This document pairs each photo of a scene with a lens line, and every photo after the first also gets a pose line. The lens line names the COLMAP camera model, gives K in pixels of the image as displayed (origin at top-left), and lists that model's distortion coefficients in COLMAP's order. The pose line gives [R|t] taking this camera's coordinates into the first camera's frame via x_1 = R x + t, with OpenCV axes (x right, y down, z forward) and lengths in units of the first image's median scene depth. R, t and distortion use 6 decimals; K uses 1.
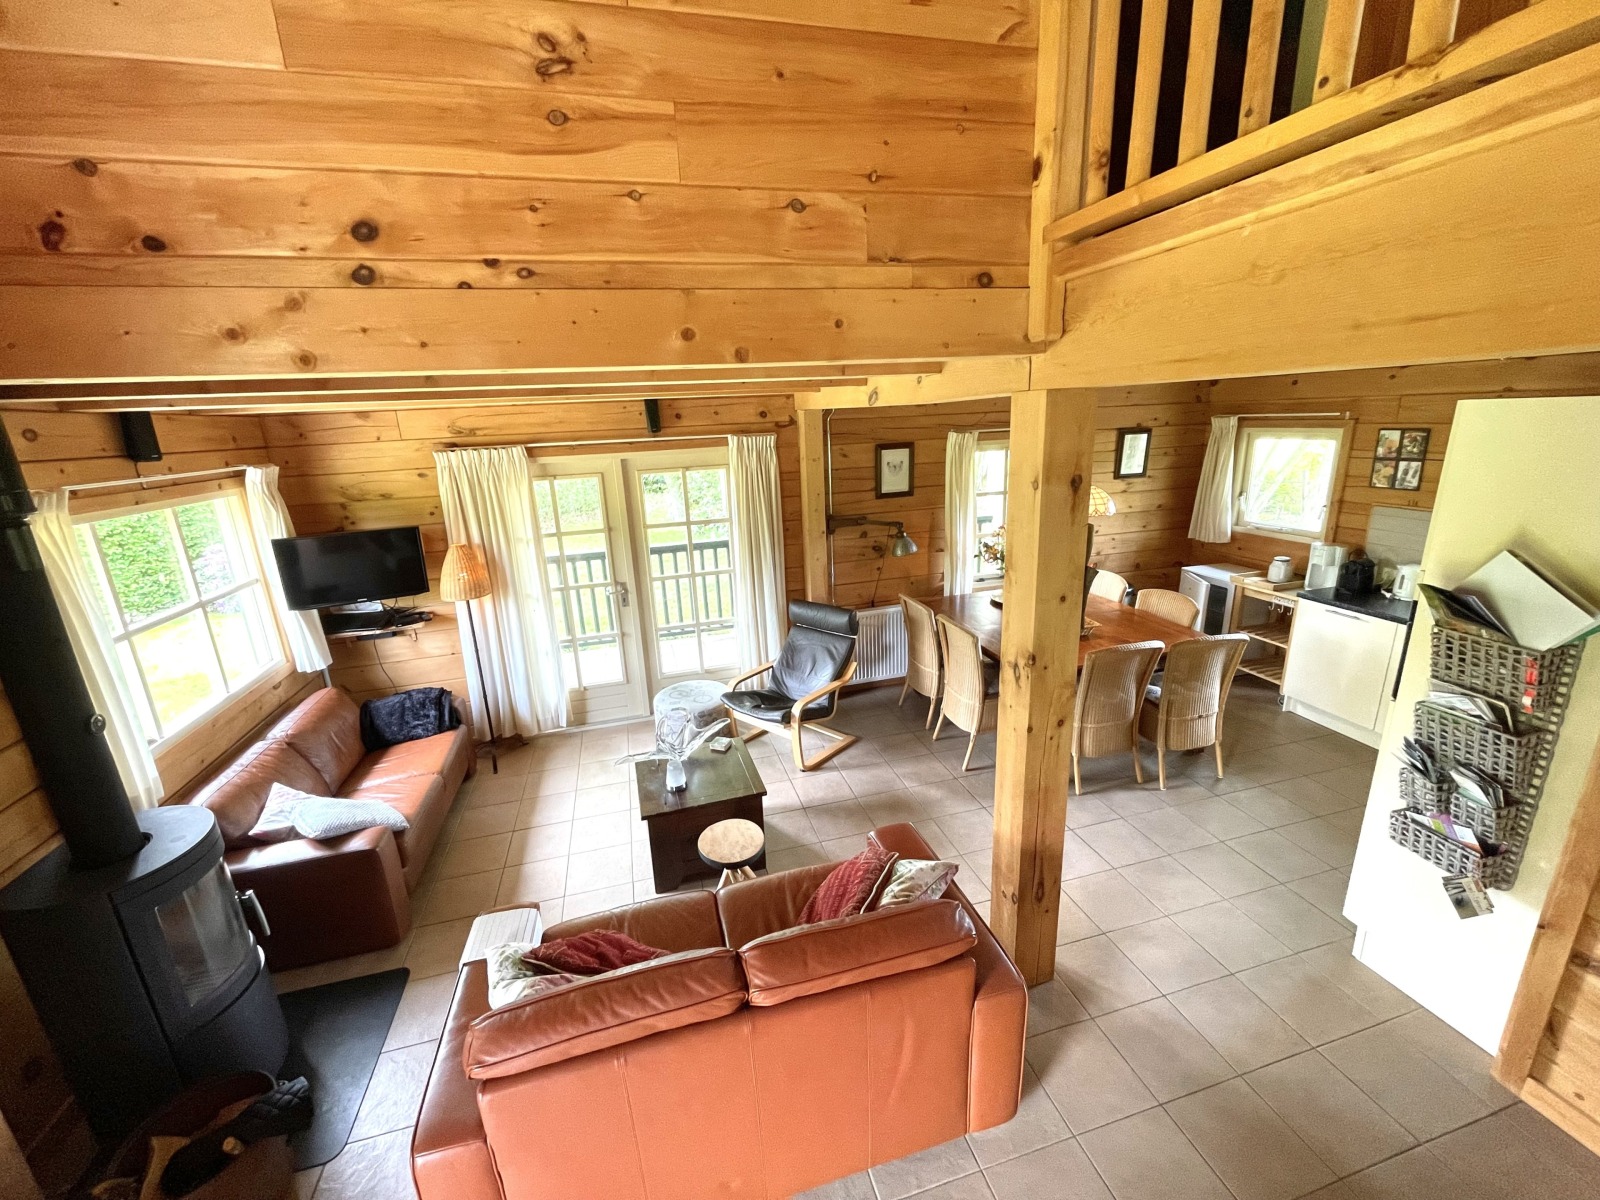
lens RADIAL K [[644.5, 0, 795.8], [0, 644.5, 594.3], [0, 0, 1]] dist [-0.002587, -0.000301]
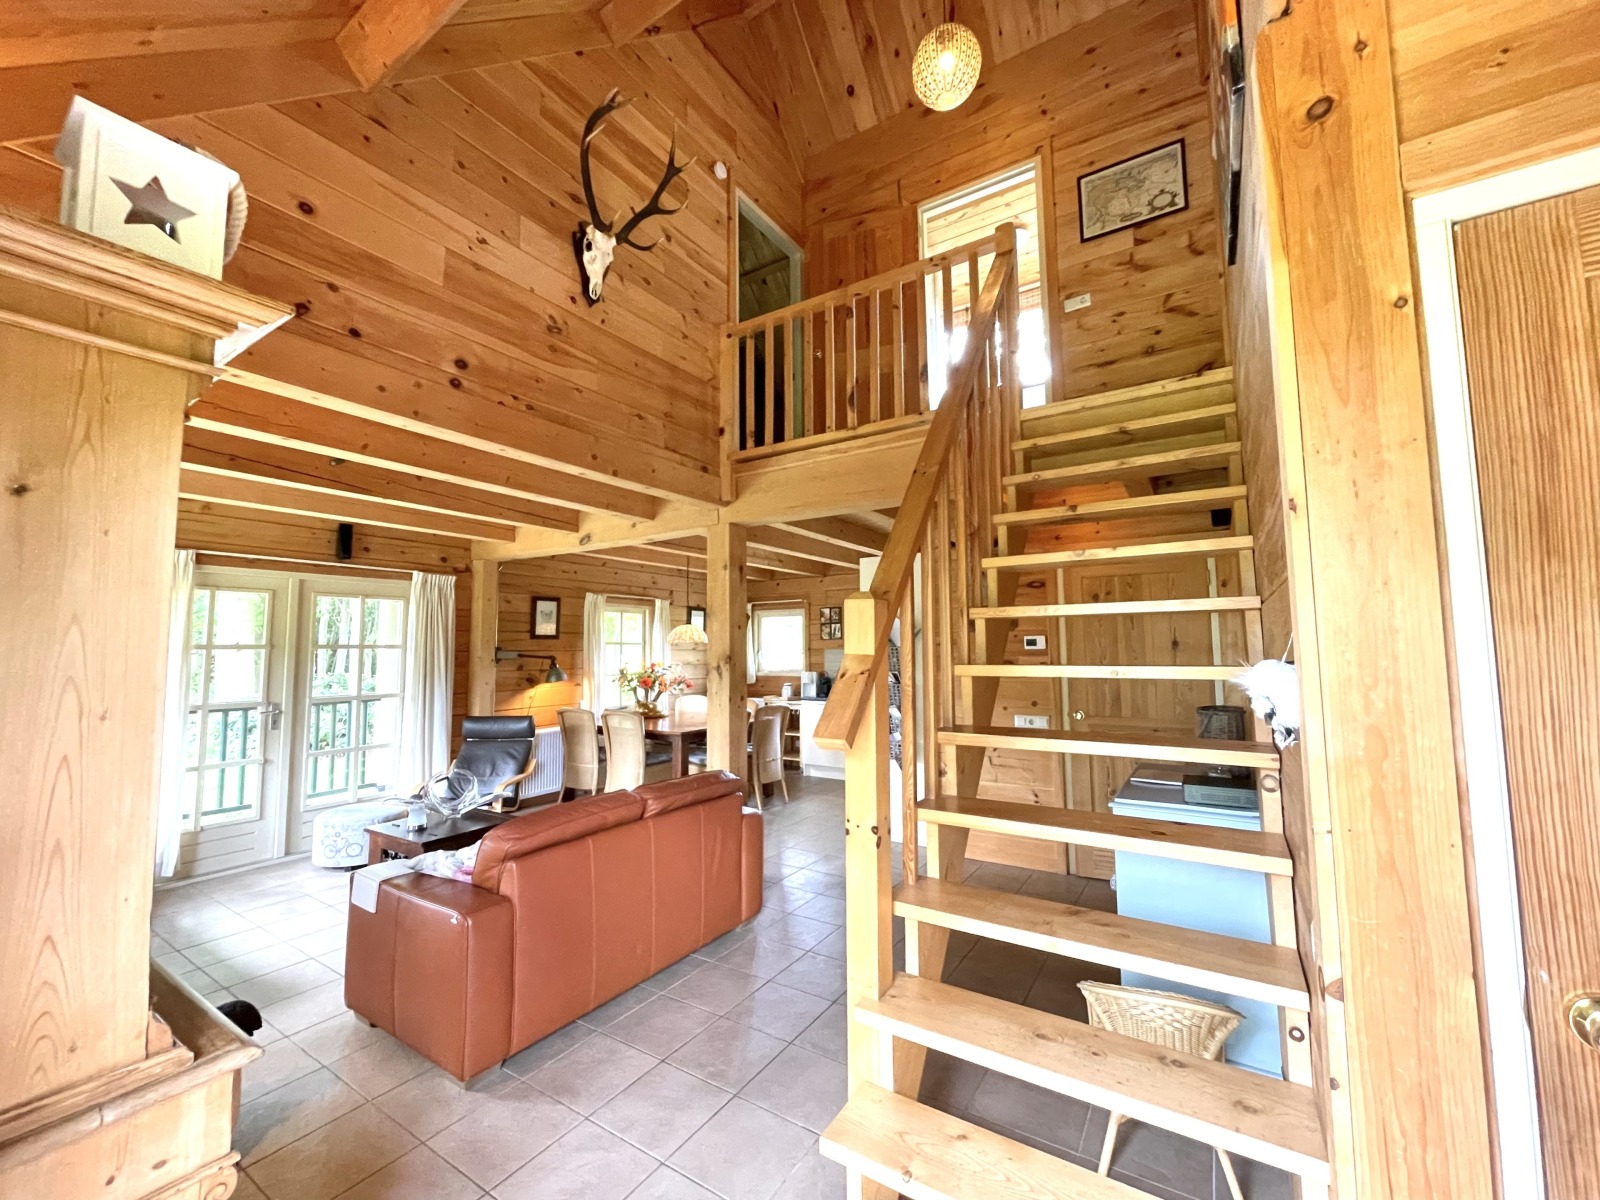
lens RADIAL K [[644.5, 0, 795.8], [0, 644.5, 594.3], [0, 0, 1]] dist [-0.002587, -0.000301]
pose [[0.744715, 0.095410, 0.660527, -0.357945], [0.153284, 0.938816, -0.308429, 0.256592], [-0.649541, 0.330940, 0.684526, -0.226317]]
